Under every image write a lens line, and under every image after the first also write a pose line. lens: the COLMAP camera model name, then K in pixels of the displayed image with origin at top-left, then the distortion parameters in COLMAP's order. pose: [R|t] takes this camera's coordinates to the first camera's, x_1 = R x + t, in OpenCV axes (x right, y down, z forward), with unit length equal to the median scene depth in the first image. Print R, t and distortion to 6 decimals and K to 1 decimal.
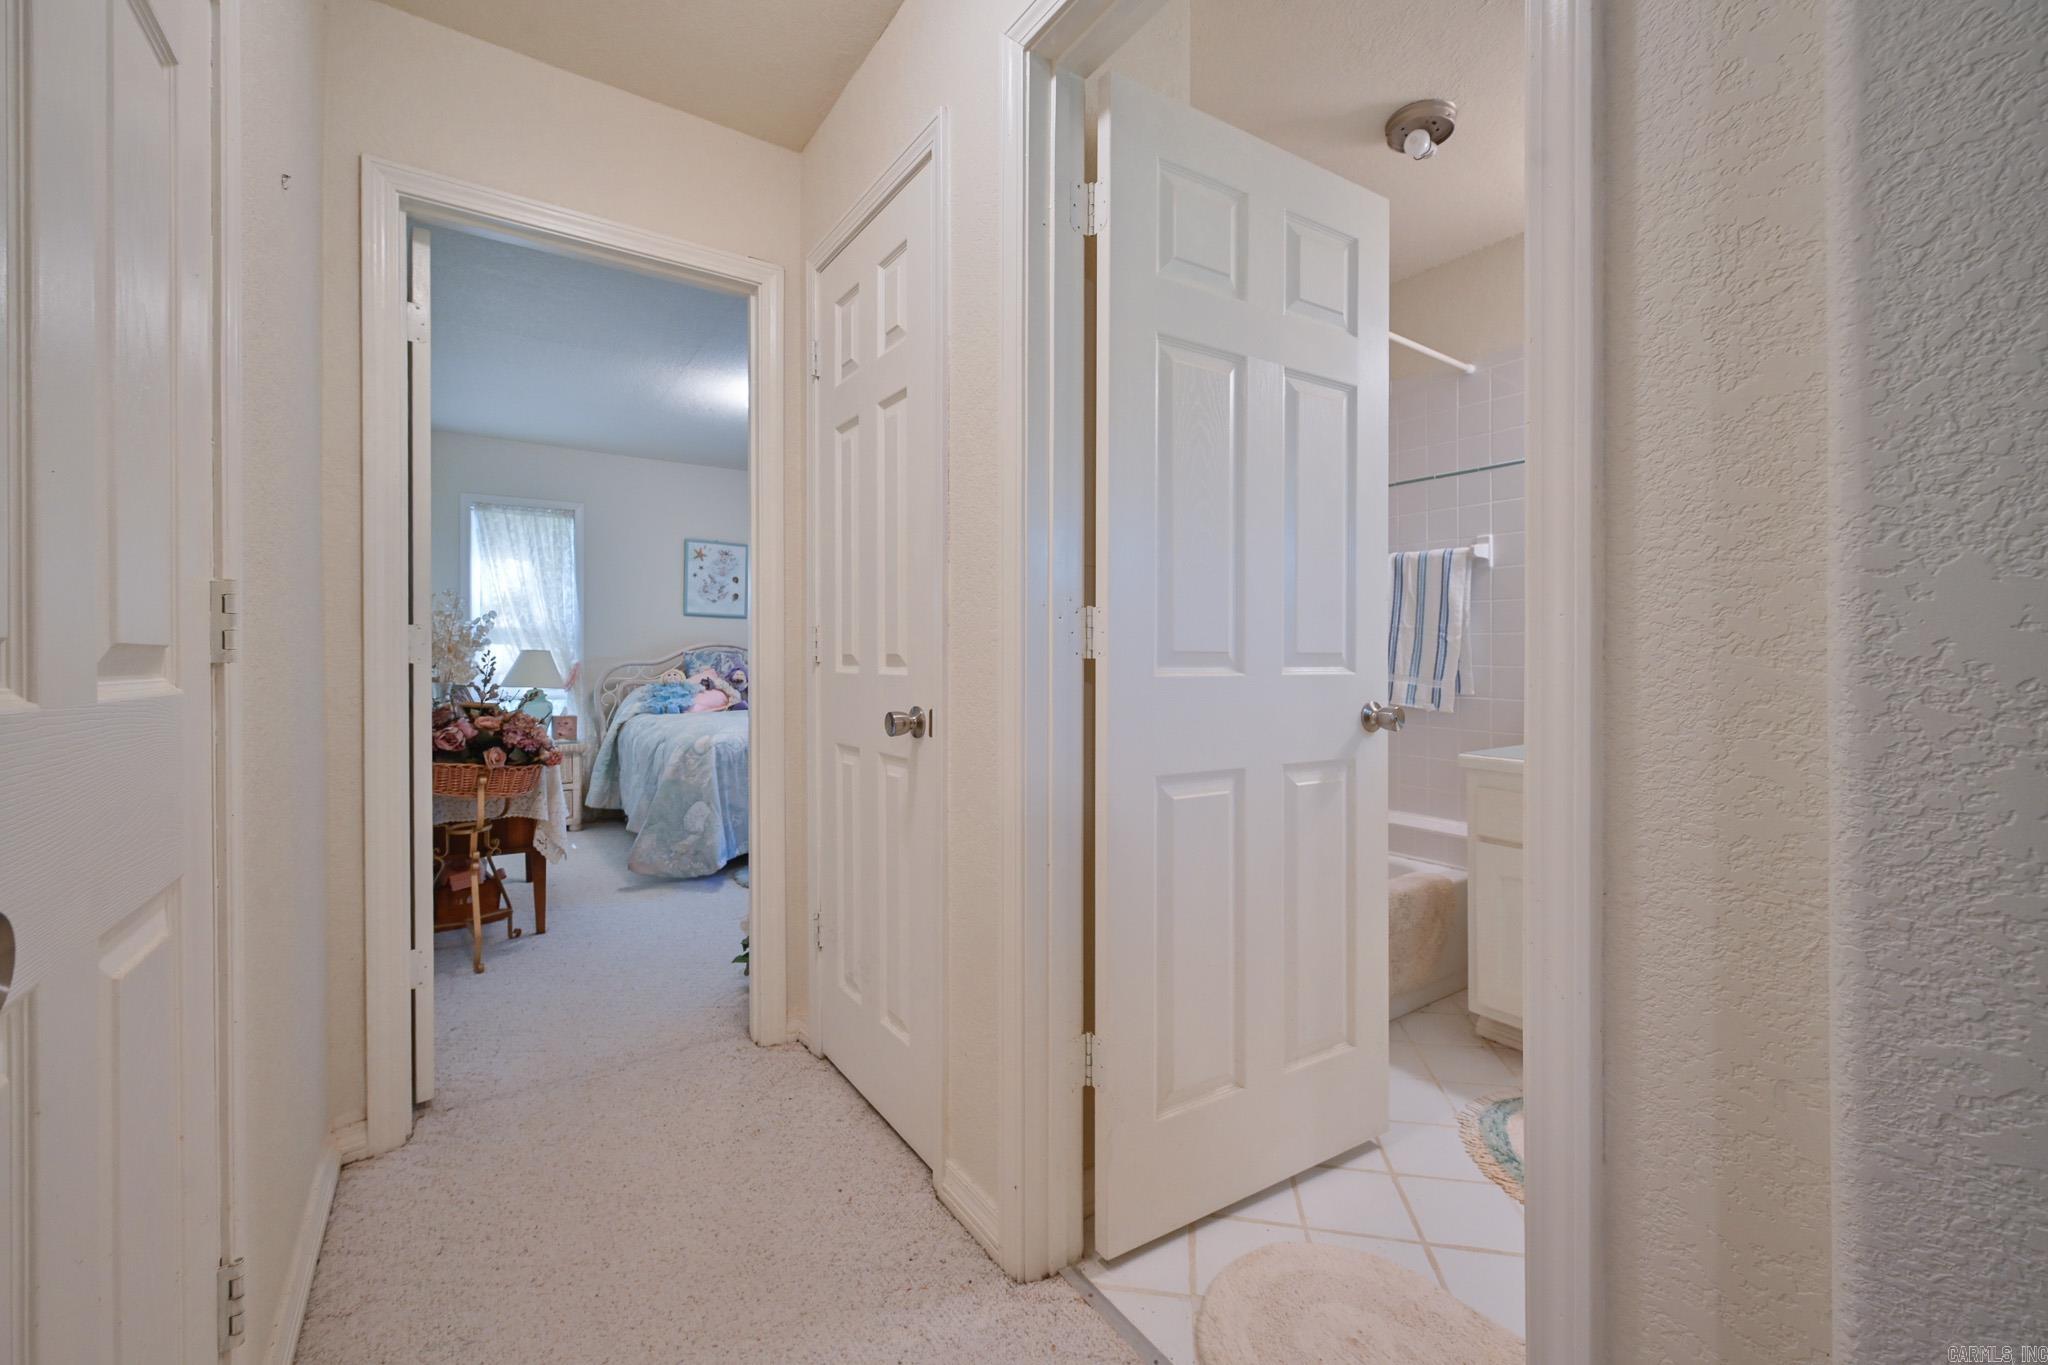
lens RADIAL K [[822.6, 0, 1032.3], [0, 822.6, 666.5], [0, 0, 1]] dist [0.002341, 0.000168]
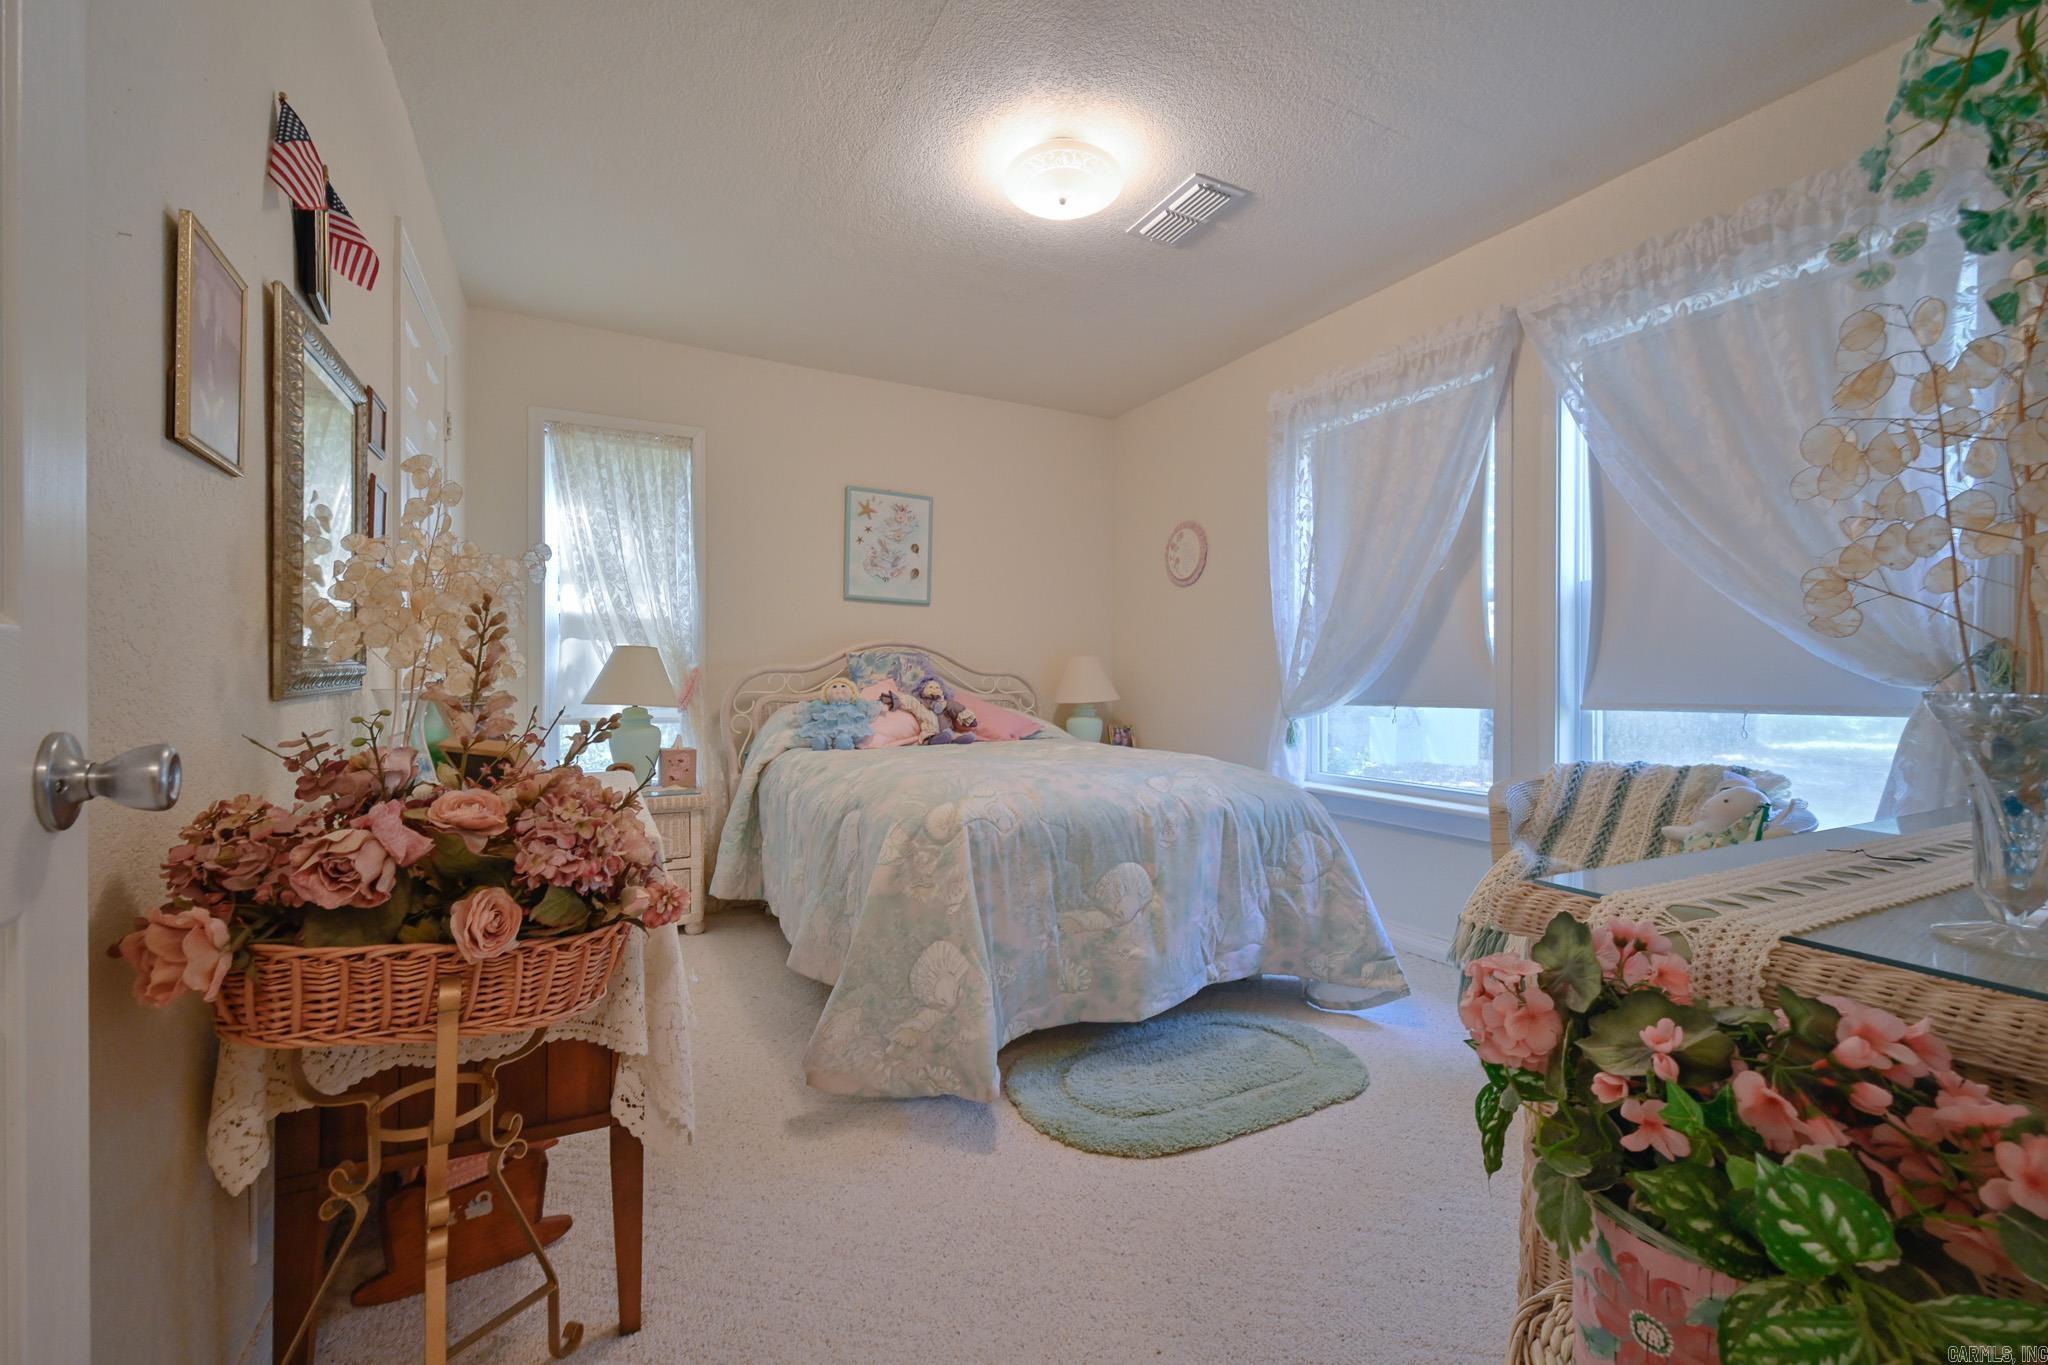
lens RADIAL K [[822.6, 0, 1016.3], [0, 822.6, 695.3], [0, 0, 1]] dist [0.002341, 0.000168]
pose [[0.992709, 0.006734, -0.120350, -0.230842], [-0.005715, 0.999945, 0.008807, 0.010740], [0.120402, -0.008055, 0.992693, 0.397540]]
